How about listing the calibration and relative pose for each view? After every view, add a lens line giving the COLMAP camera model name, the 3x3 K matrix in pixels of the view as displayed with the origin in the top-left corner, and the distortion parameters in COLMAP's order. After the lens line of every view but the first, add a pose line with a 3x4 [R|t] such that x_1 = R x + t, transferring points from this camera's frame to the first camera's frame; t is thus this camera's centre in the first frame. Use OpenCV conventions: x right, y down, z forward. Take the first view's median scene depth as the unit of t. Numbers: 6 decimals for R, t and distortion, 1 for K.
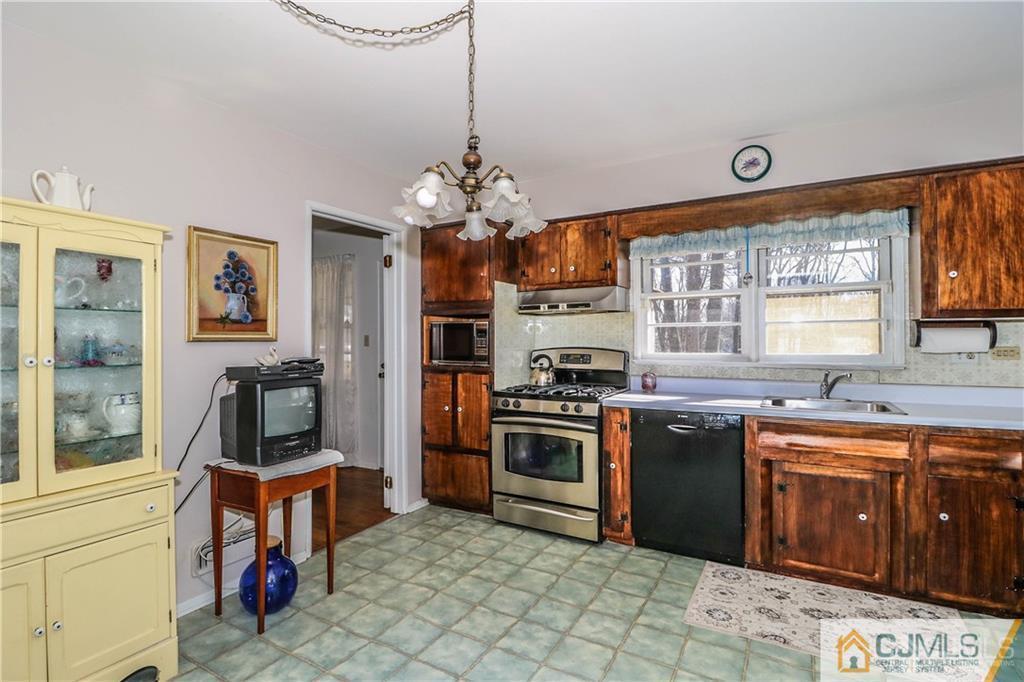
lens RADIAL K [[487.0, 0, 512.5], [0, 487.0, 341.7], [0, 0, 1]] dist [-0.021169, -0.002730]
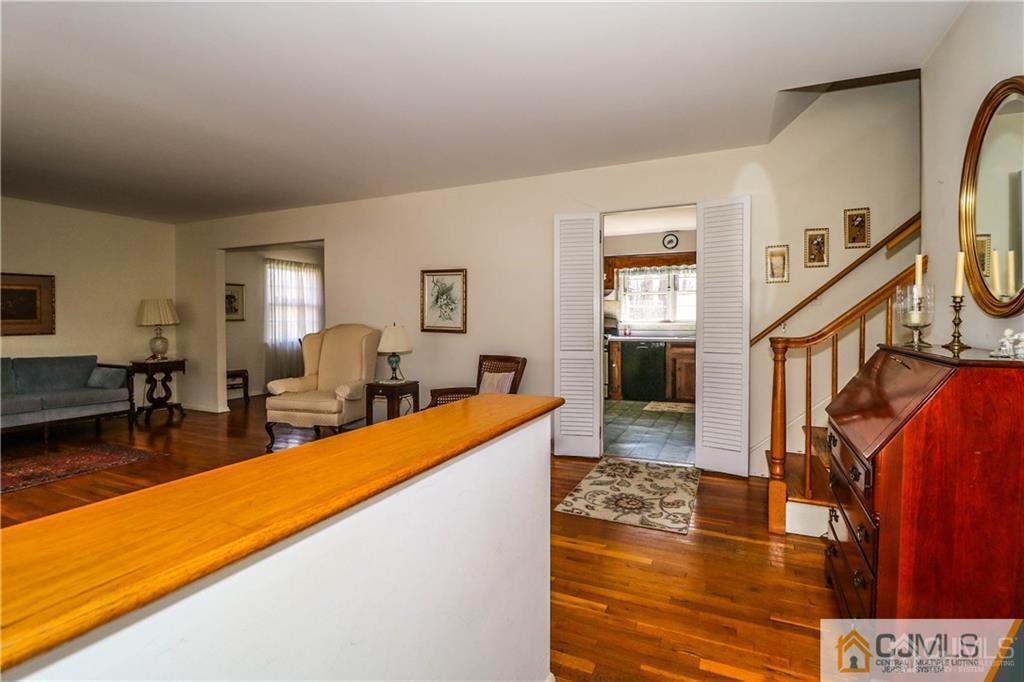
lens RADIAL K [[487.0, 0, 516.5], [0, 487.0, 334.8], [0, 0, 1]] dist [-0.021169, -0.002730]
pose [[0.995676, -0.004703, 0.092774, -0.500289], [0.001877, 0.999532, 0.030524, 0.030085], [-0.092874, -0.030218, 0.995219, -1.358249]]
